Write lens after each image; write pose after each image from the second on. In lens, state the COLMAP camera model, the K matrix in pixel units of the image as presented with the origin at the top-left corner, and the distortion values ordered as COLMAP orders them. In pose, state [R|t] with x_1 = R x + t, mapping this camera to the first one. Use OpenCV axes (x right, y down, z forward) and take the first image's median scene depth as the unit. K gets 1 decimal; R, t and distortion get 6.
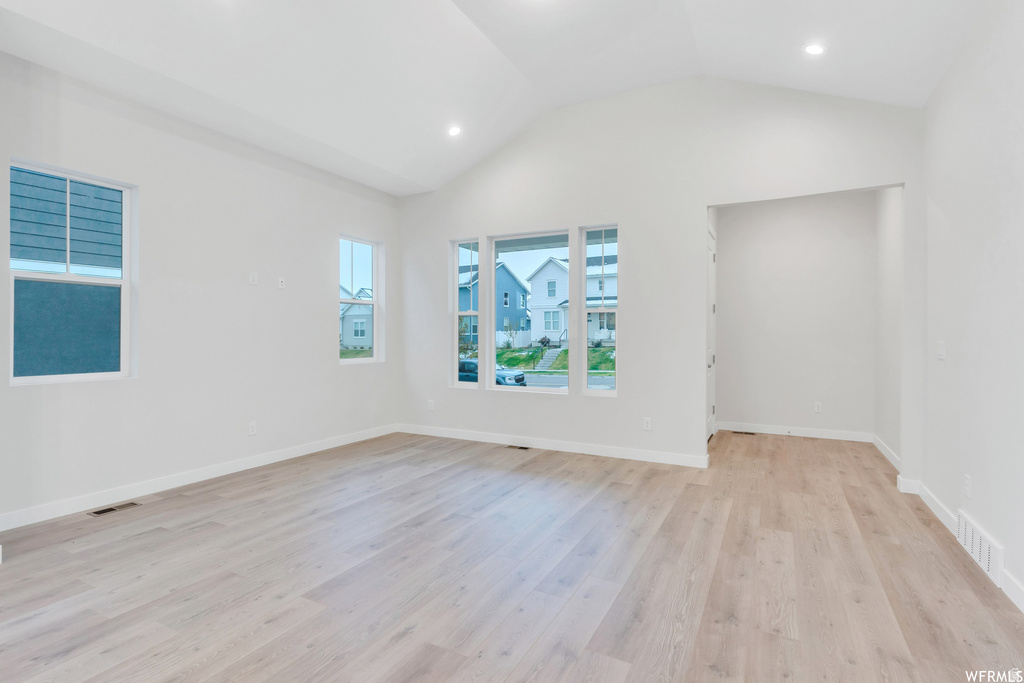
lens RADIAL K [[499.0, 0, 512.8], [0, 499.0, 338.3], [0, 0, 1]] dist [0.002889, 0.001848]
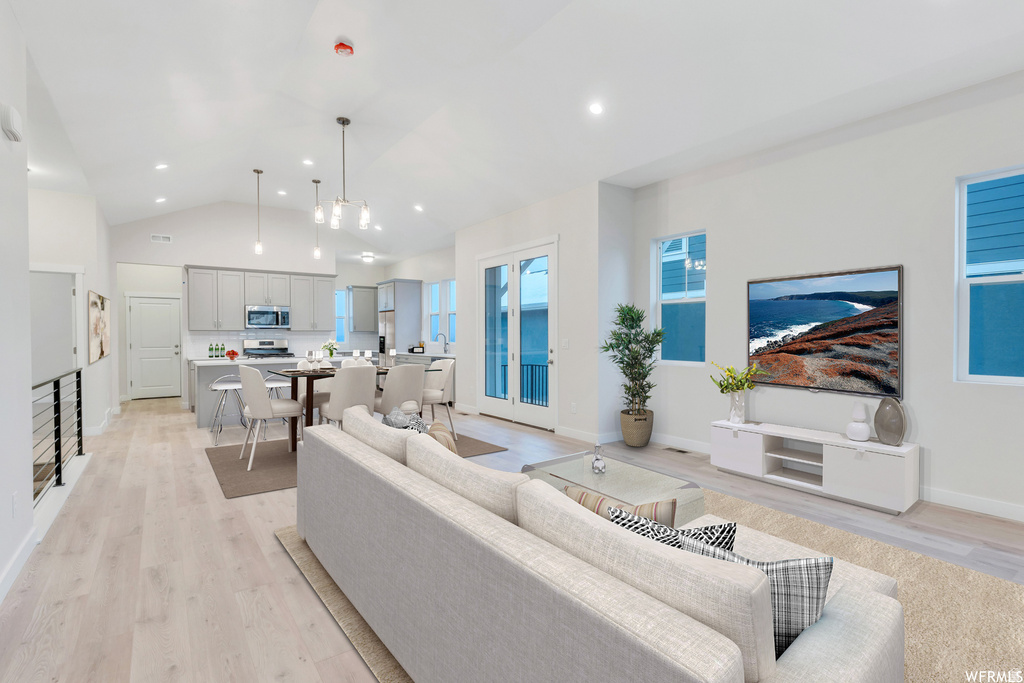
lens RADIAL K [[499.0, 0, 514.6], [0, 499.0, 343.0], [0, 0, 1]] dist [0.002889, 0.001848]
pose [[-0.450051, 0.009985, -0.892947, 1.196946], [-0.004920, 0.999895, 0.013660, -0.006982], [0.892989, 0.010541, -0.449954, 1.913904]]
